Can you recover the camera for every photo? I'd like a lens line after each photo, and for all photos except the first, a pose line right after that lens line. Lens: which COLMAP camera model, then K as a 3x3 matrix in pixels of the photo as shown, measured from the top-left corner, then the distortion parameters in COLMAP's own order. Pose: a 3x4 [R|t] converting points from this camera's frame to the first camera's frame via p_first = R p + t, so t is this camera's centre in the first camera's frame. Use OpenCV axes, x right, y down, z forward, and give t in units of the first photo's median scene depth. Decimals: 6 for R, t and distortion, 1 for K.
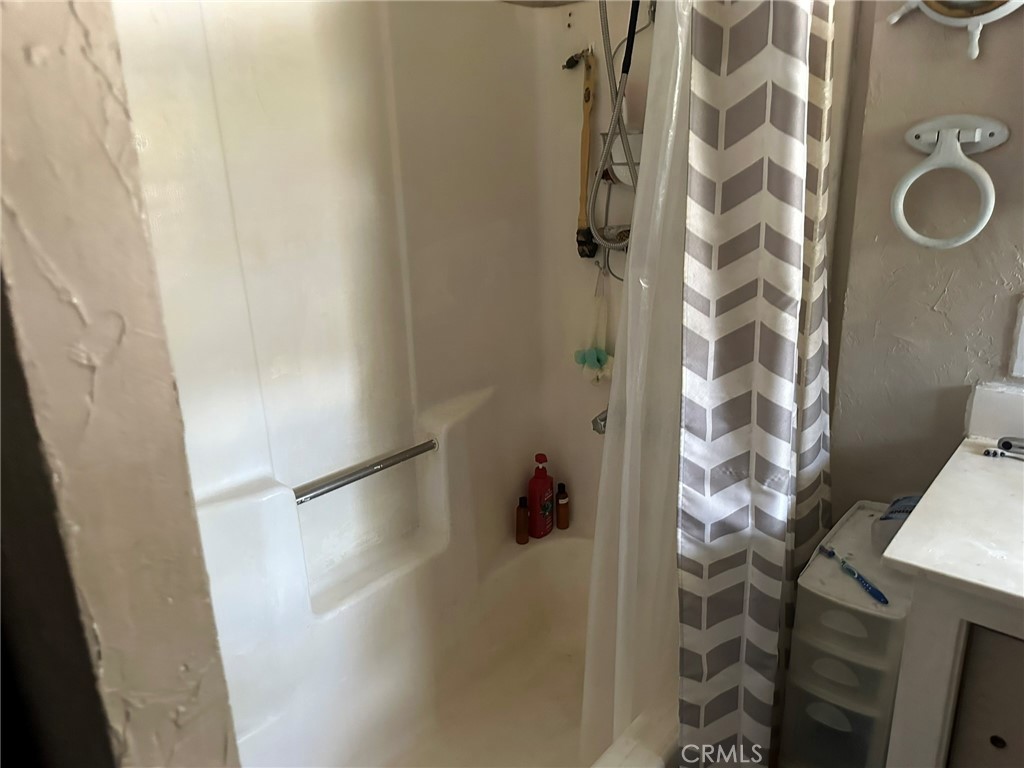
lens RADIAL K [[730.3, 0, 512.5], [0, 730.3, 376.7], [0, 0, 1]] dist [0.034536, -0.036641]
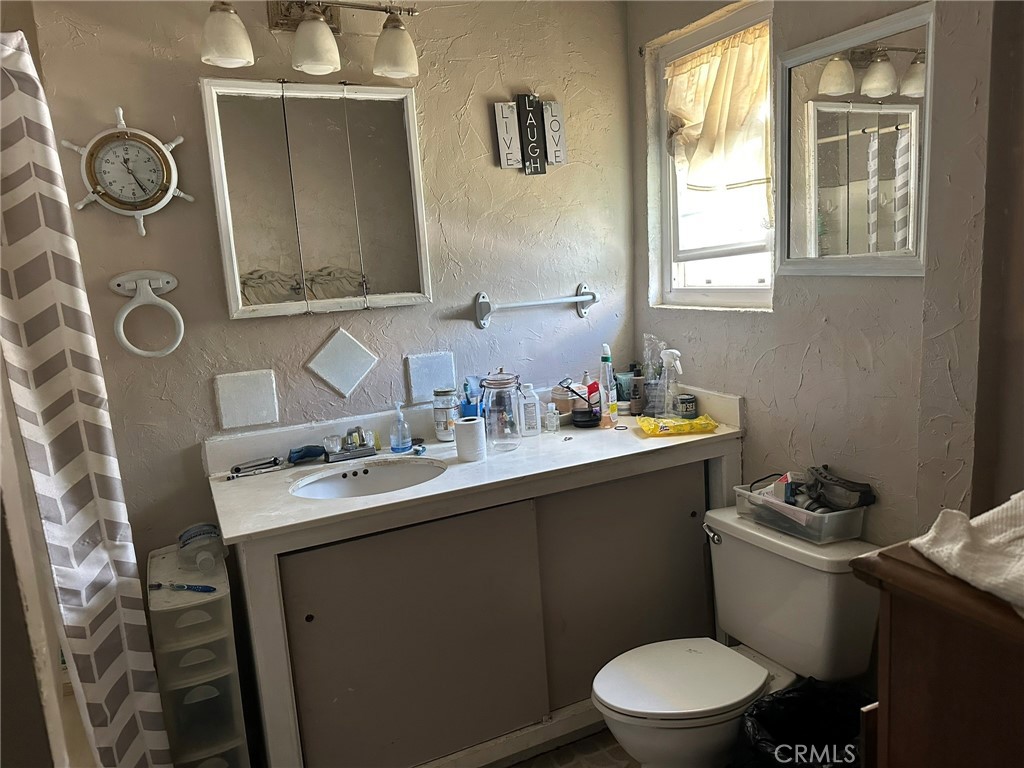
lens RADIAL K [[730.3, 0, 513.0], [0, 730.3, 385.9], [0, 0, 1]] dist [0.034536, -0.036641]
pose [[0.401092, -0.154274, 0.902953, -0.507751], [0.309092, 0.950700, 0.025133, 0.068162], [-0.862315, 0.269015, 0.429003, -0.246759]]
